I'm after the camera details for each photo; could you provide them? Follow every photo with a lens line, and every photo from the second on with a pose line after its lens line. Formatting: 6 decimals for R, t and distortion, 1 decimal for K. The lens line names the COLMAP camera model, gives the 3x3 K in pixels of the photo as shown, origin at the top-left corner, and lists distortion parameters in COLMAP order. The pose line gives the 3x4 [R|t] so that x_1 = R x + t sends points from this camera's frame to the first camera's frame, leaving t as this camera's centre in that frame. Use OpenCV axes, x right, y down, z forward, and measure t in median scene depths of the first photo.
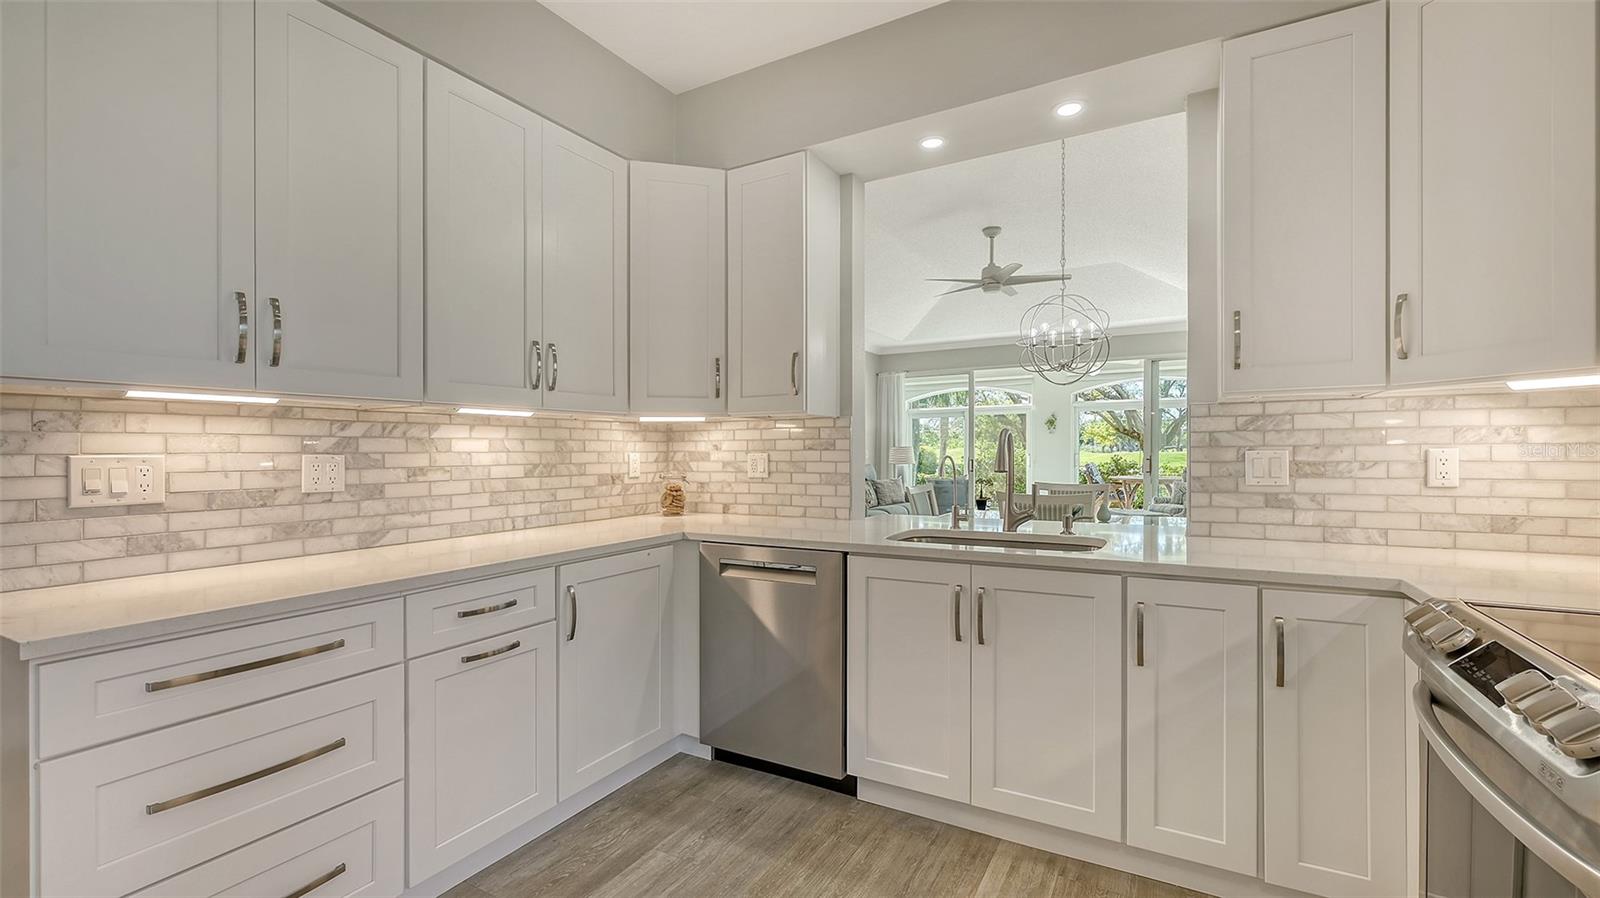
lens RADIAL K [[665.0, 0, 800.0], [0, 665.0, 449.0], [0, 0, 1]] dist [0.000754, -0.000013]
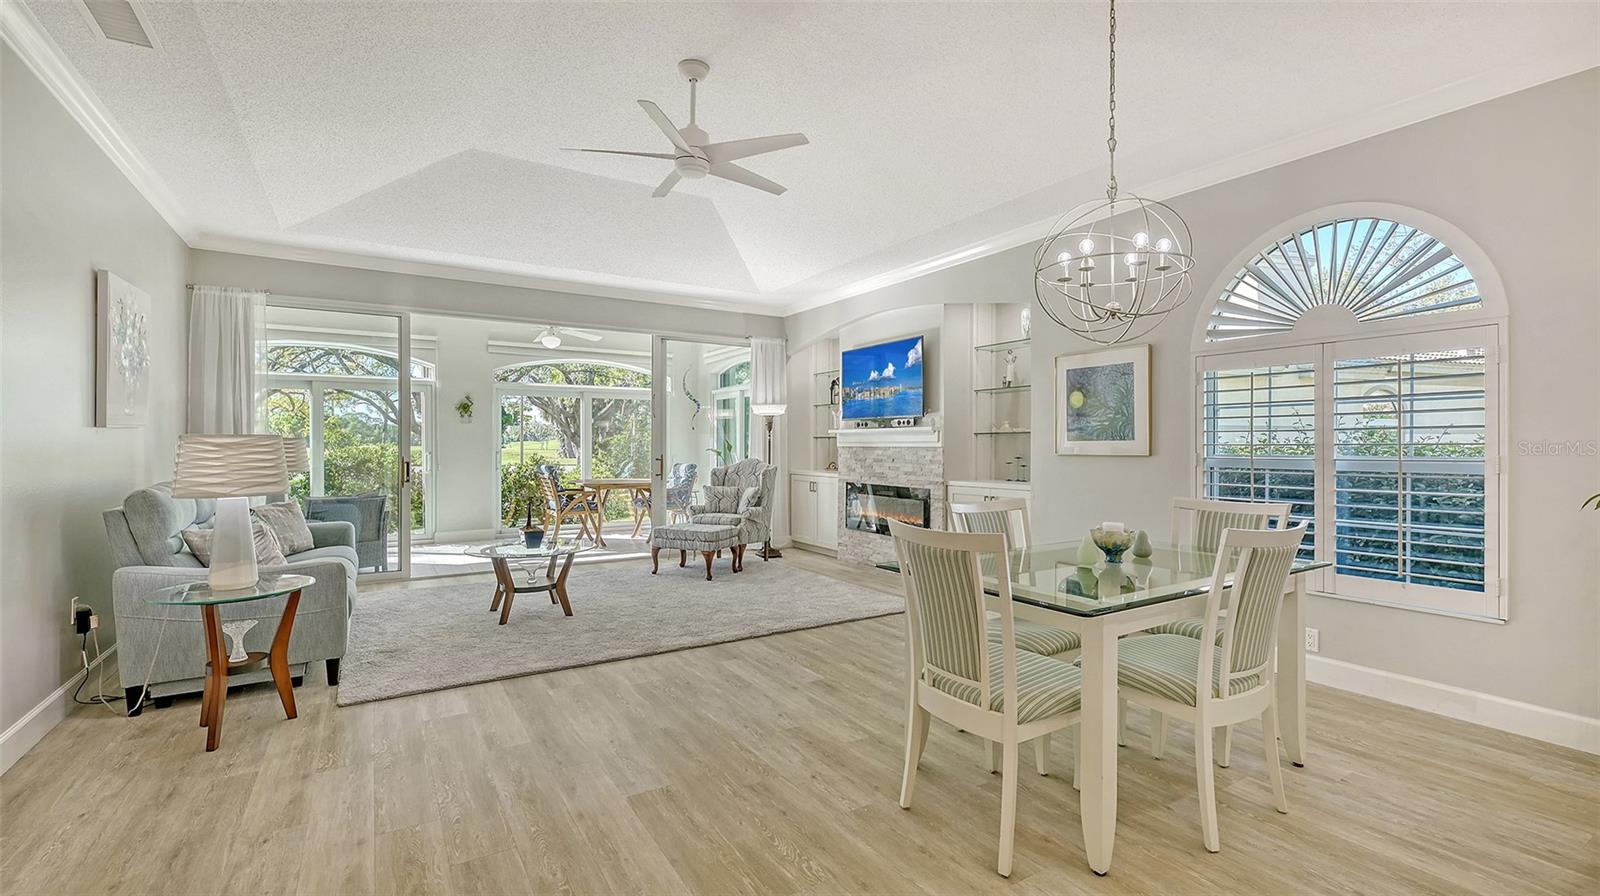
lens RADIAL K [[699.6, 0, 800.0], [0, 699.6, 448.0], [0, 0, 1]] dist [-0.000986, 0.000198]
pose [[0.472661, 0.005843, 0.881225, -0.561777], [-0.008869, 0.999959, -0.001873, 0.008159], [-0.881199, -0.006931, 0.472694, 1.708645]]
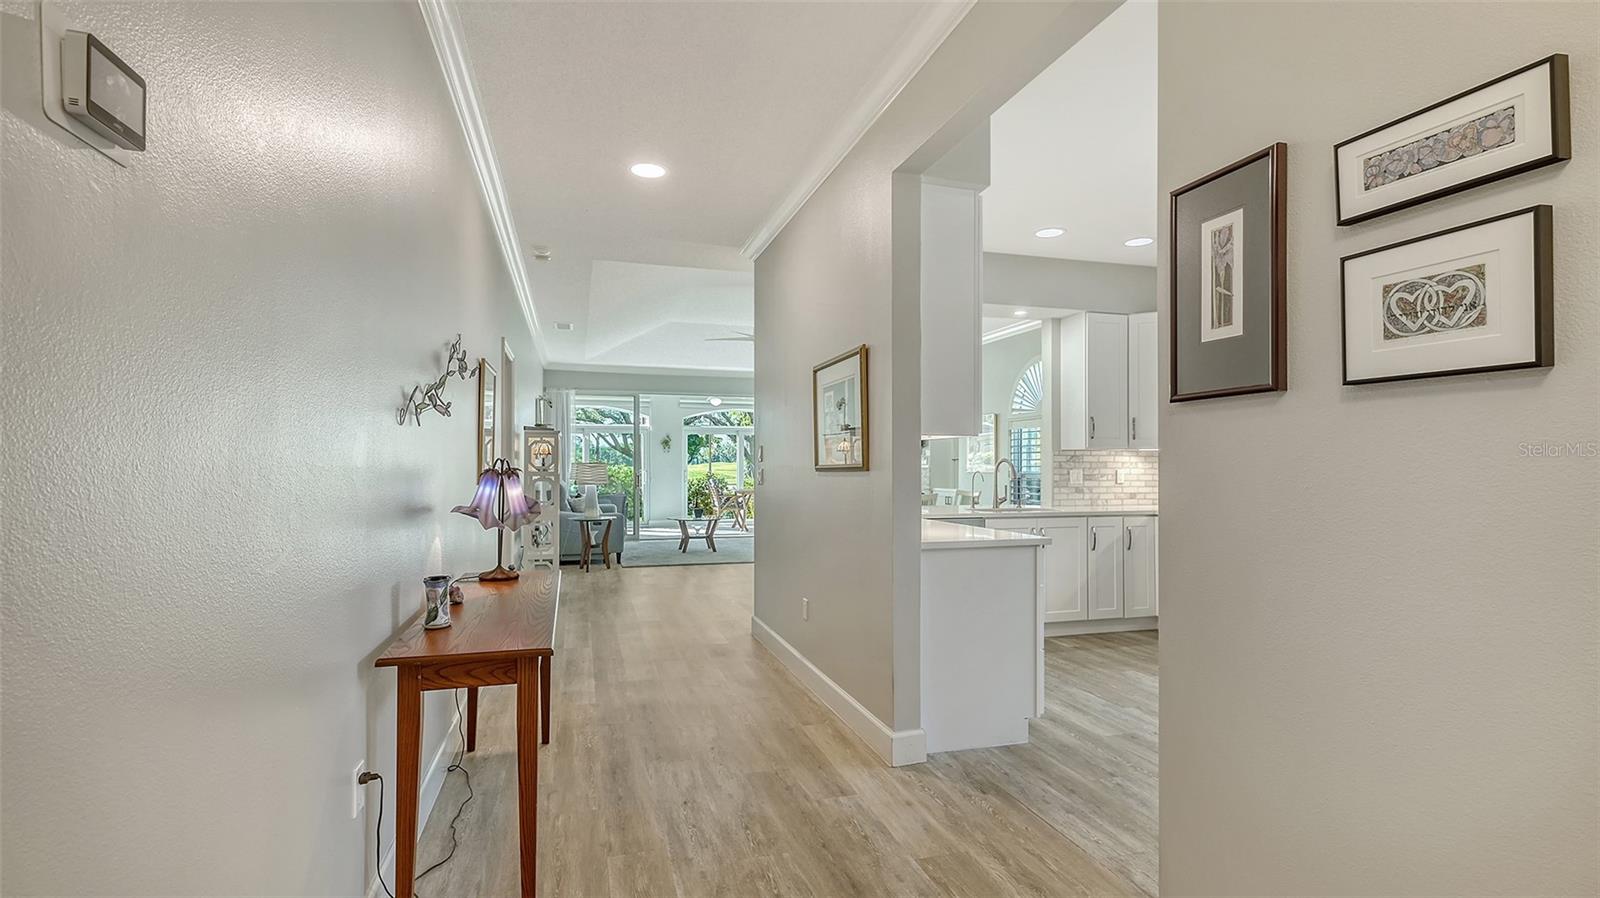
lens RADIAL K [[748.0, 0, 788.0], [0, 748.0, 461.8], [0, 0, 1]] dist [-0.000954, -0.000004]
pose [[0.698162, 0.014818, 0.715787, -1.974623], [-0.011931, 0.999888, -0.009063, 0.010080], [-0.715841, -0.002212, 0.698260, -0.170546]]
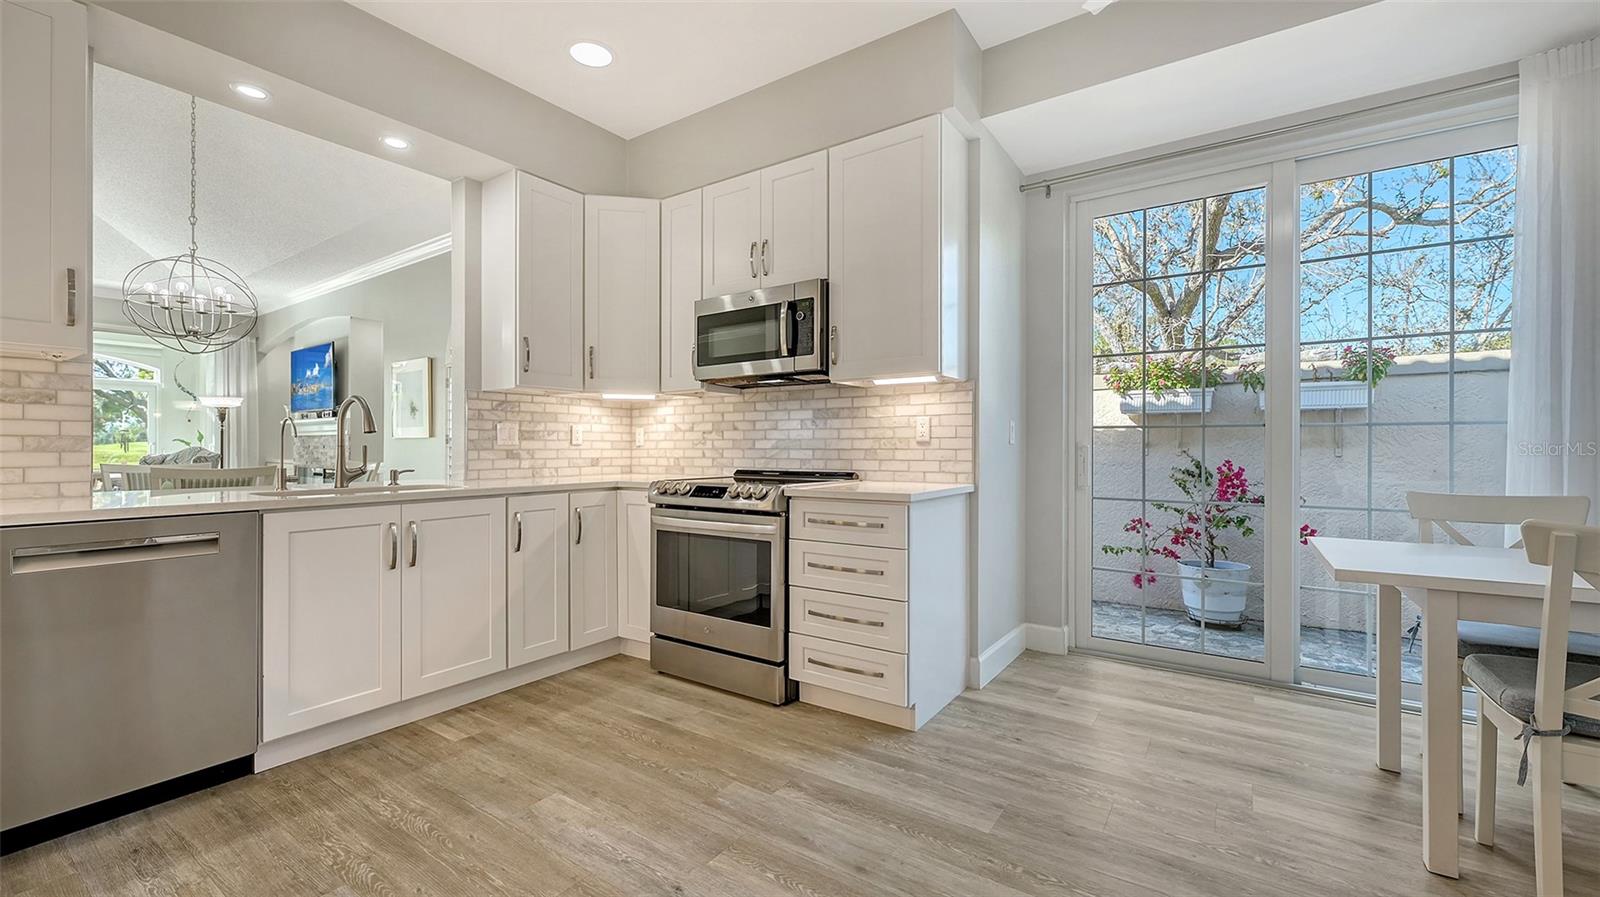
lens RADIAL K [[654.3, 0, 806.6], [0, 654.3, 427.7], [0, 0, 1]] dist [-0.001433, -0.000417]
pose [[0.081938, 0.037632, 0.995927, -0.791792], [-0.003961, 0.999291, -0.037433, 0.067157], [-0.996630, -0.000878, 0.082029, 0.143290]]
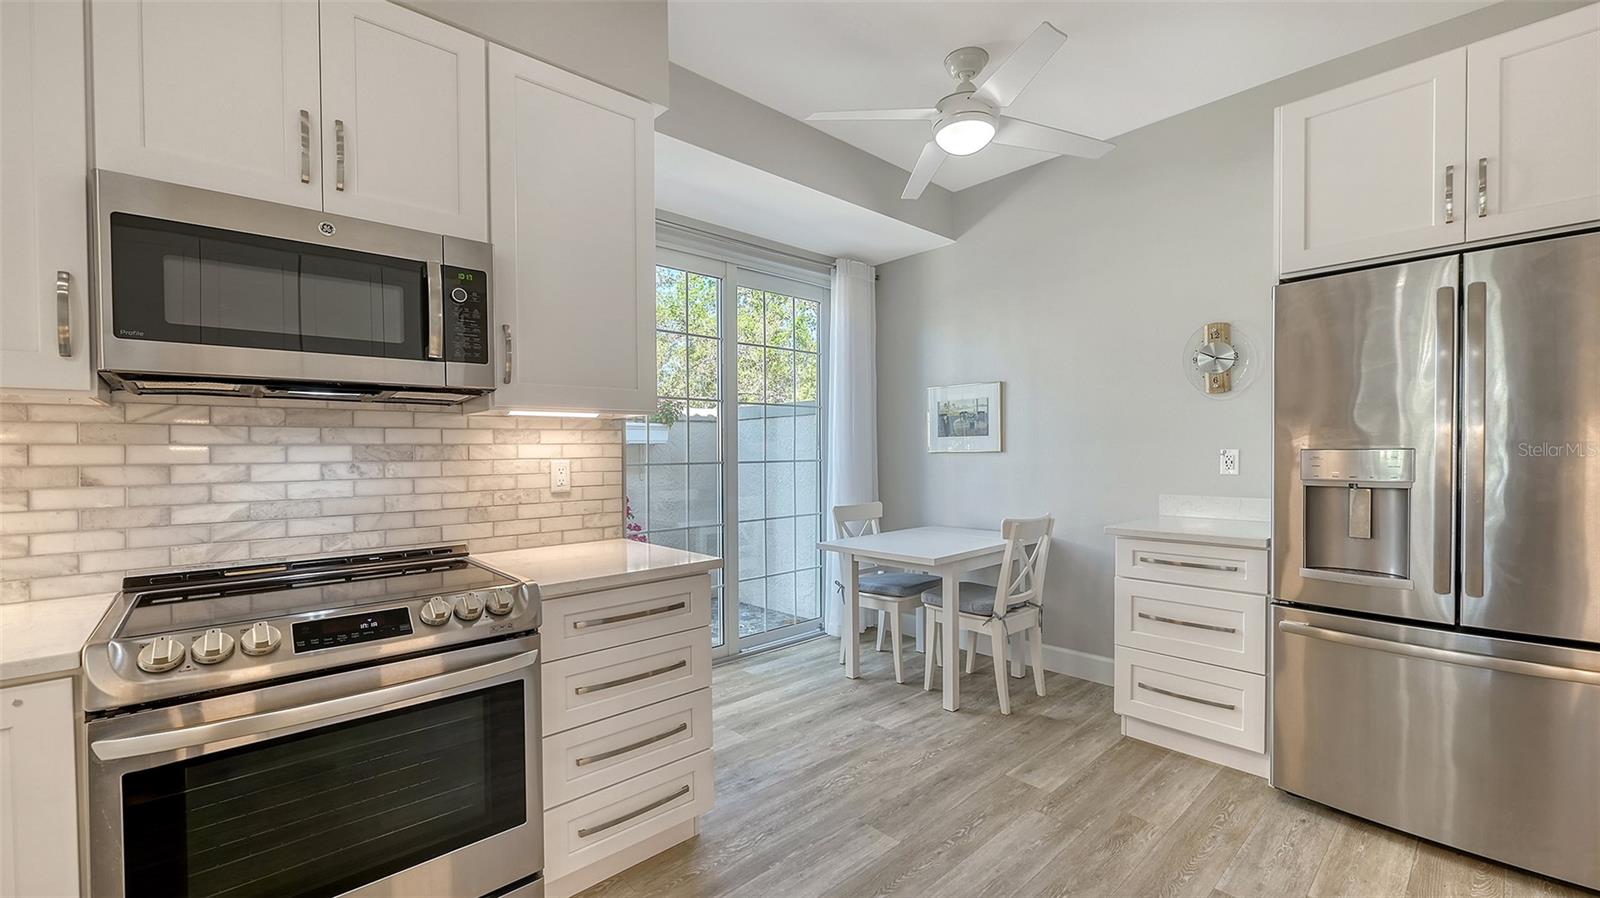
lens RADIAL K [[642.8, 0, 800.0], [0, 642.8, 449.0], [0, 0, 1]] dist [0.001511, -0.000019]
pose [[-0.952905, 0.019182, 0.302660, -0.149939], [0.017128, 0.999809, -0.009440, -0.003650], [-0.302783, -0.003812, -0.953052, 0.836675]]
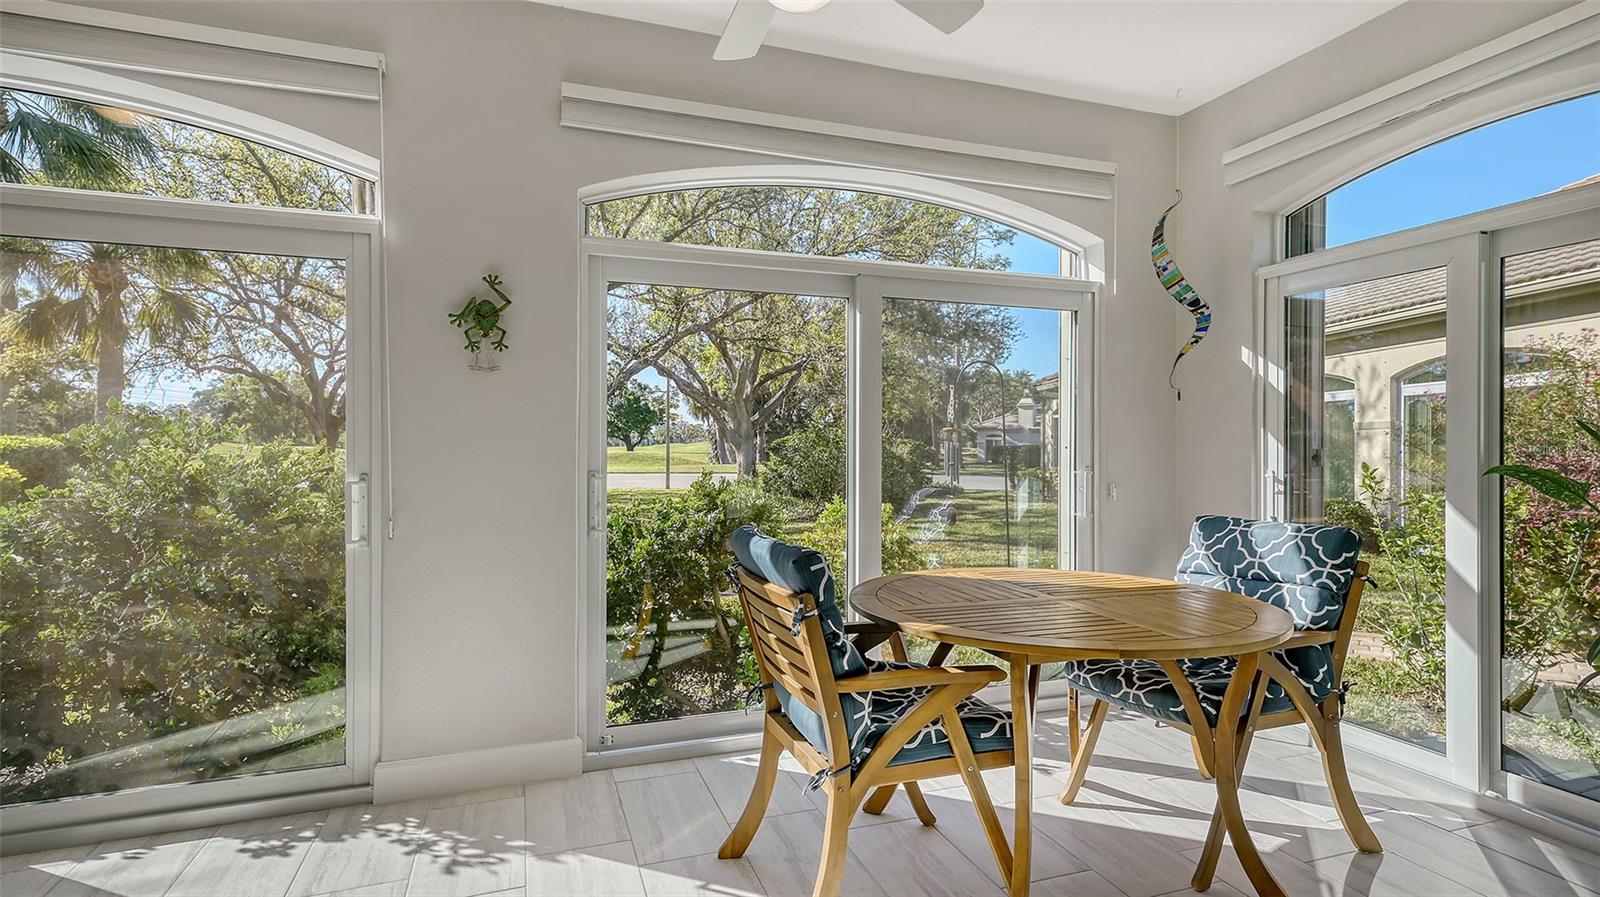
lens RADIAL K [[812.1, 0, 800.0], [0, 812.1, 448.5], [0, 0, 1]] dist [0.001103, 0.000080]
pose [[0.650846, 0.011122, 0.759128, 1.304123], [-0.012000, 0.999918, -0.004362, 0.001694], [-0.759115, -0.006271, 0.650926, 3.934103]]
